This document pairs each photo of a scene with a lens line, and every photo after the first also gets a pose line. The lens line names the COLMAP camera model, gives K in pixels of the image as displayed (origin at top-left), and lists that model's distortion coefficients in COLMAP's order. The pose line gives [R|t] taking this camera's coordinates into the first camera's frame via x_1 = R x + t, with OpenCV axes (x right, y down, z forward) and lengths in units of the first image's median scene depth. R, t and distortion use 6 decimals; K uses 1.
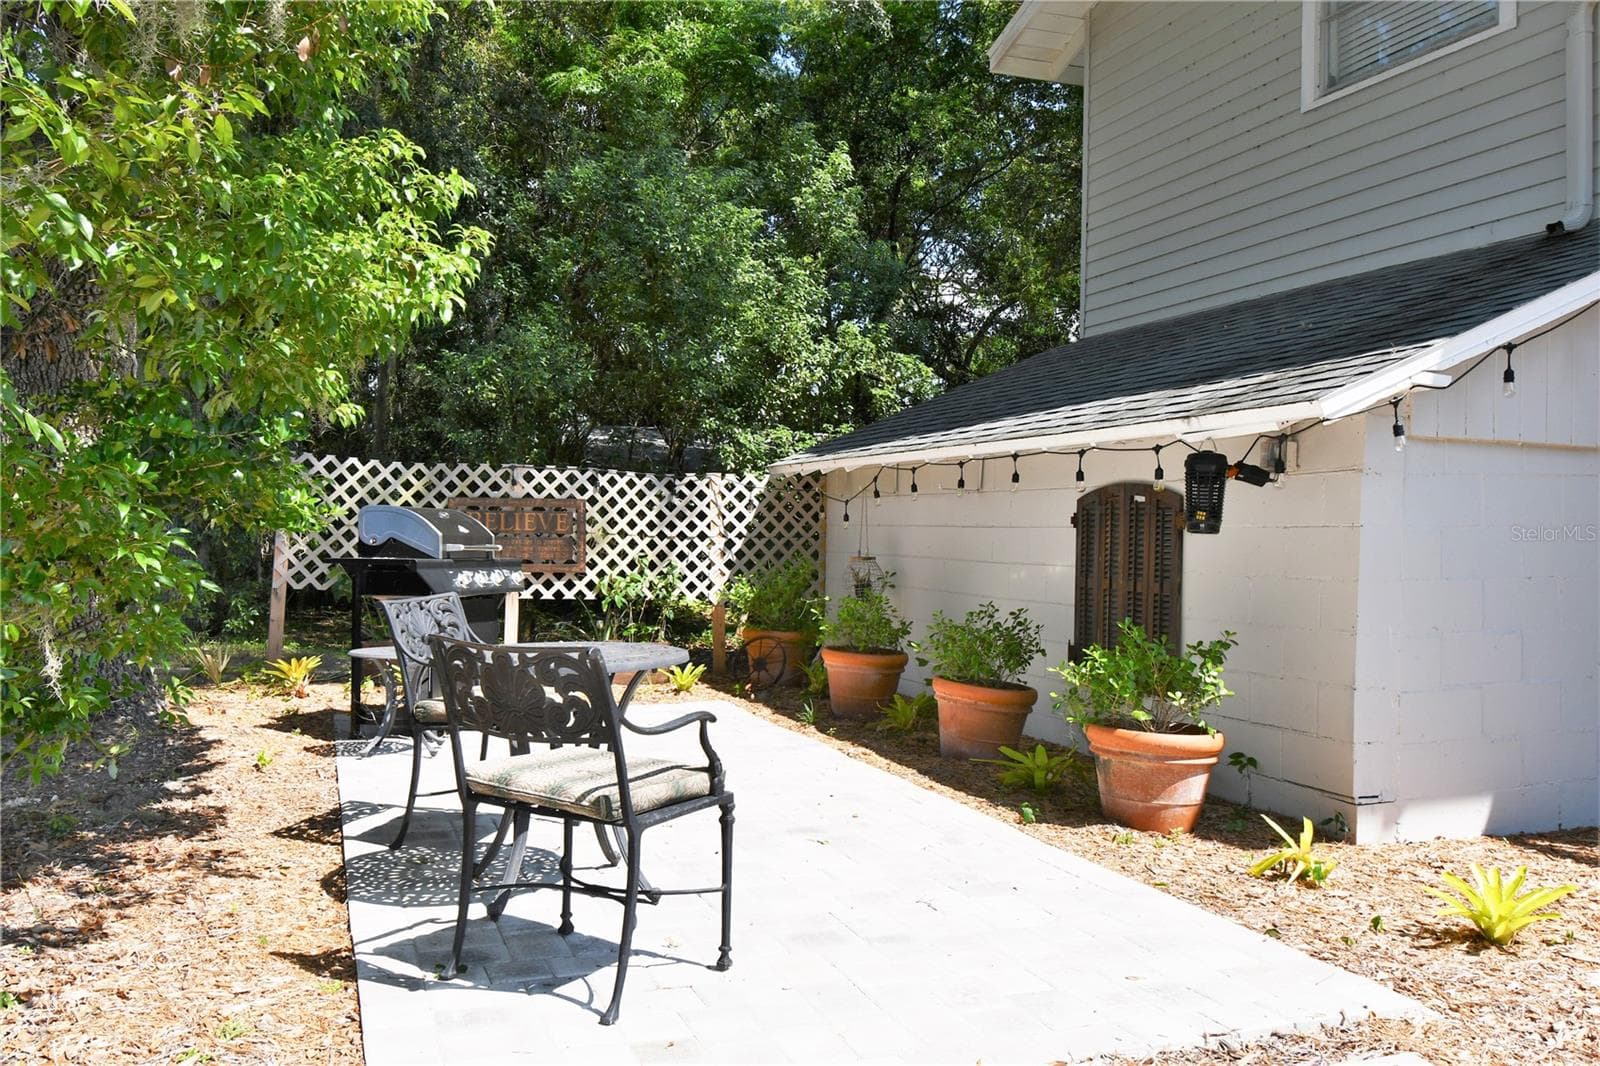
lens RADIAL K [[1335.0, 0, 776.6], [0, 1335.0, 533.9], [0, 0, 1]] dist [-0.006090, -0.011072]
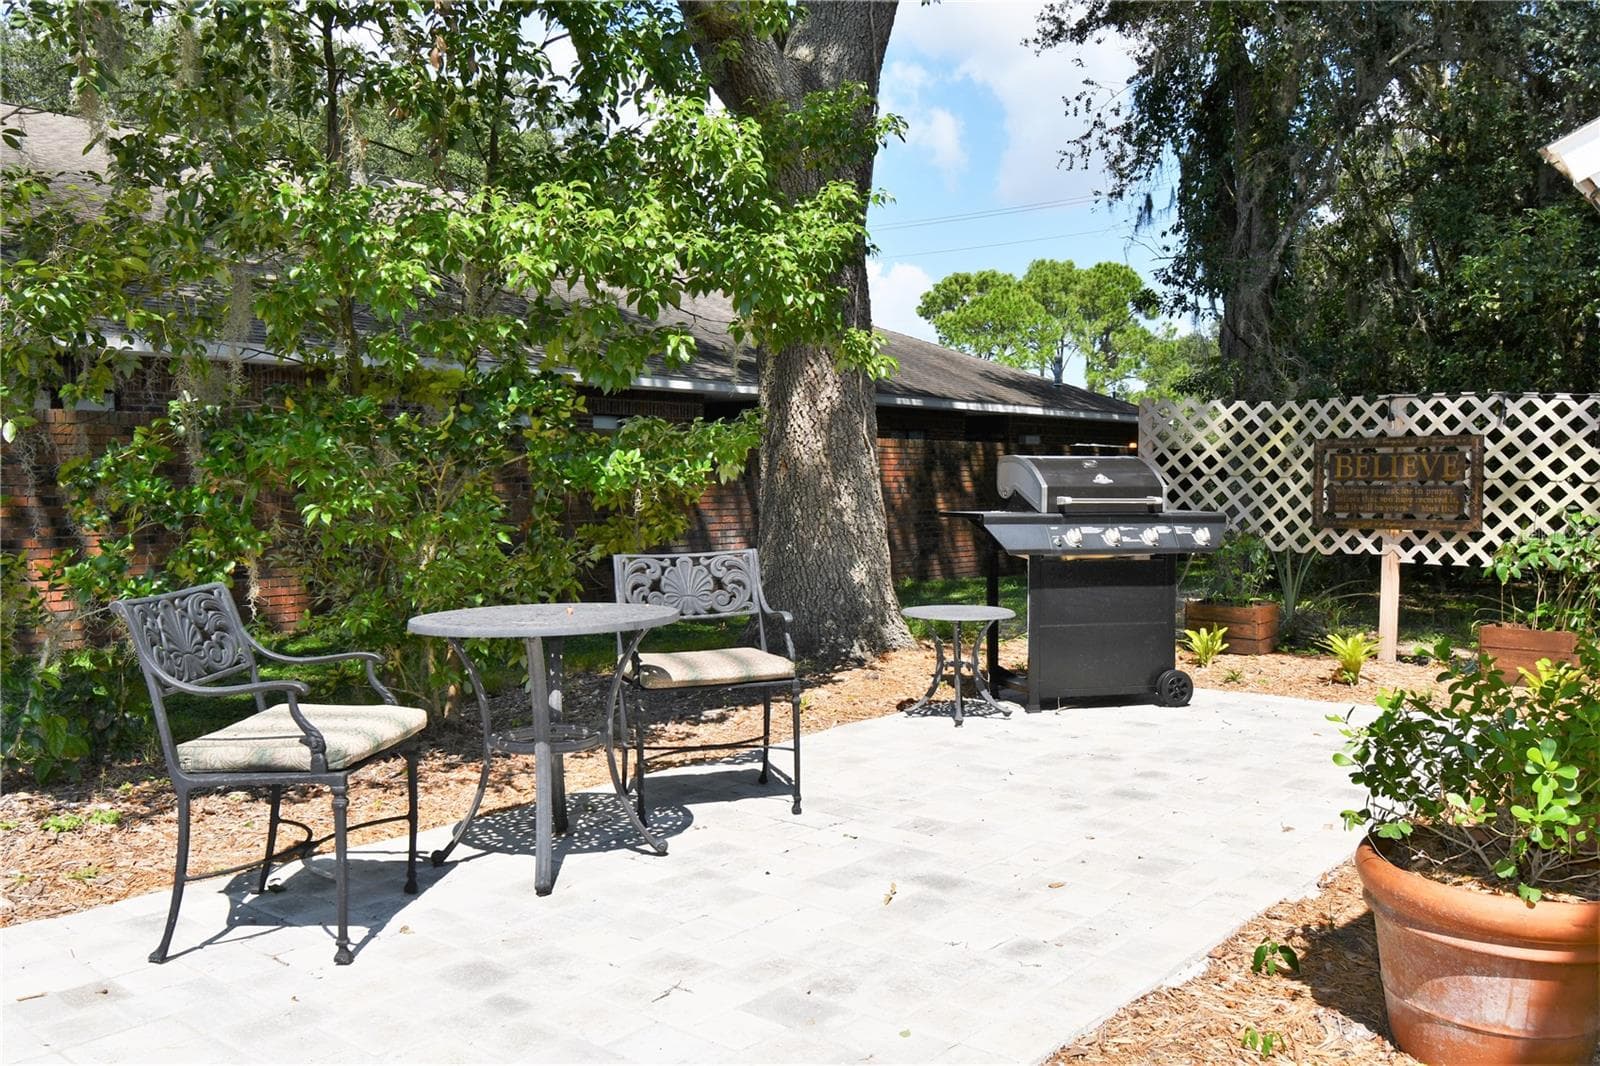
lens RADIAL K [[1335.0, 0, 776.6], [0, 1335.0, 533.9], [0, 0, 1]] dist [-0.006090, -0.011072]
pose [[0.497093, 0.020294, -0.867460, 0.309647], [0.013168, 0.999435, 0.030928, 0.001698], [0.867597, -0.026797, 0.496545, 0.277000]]
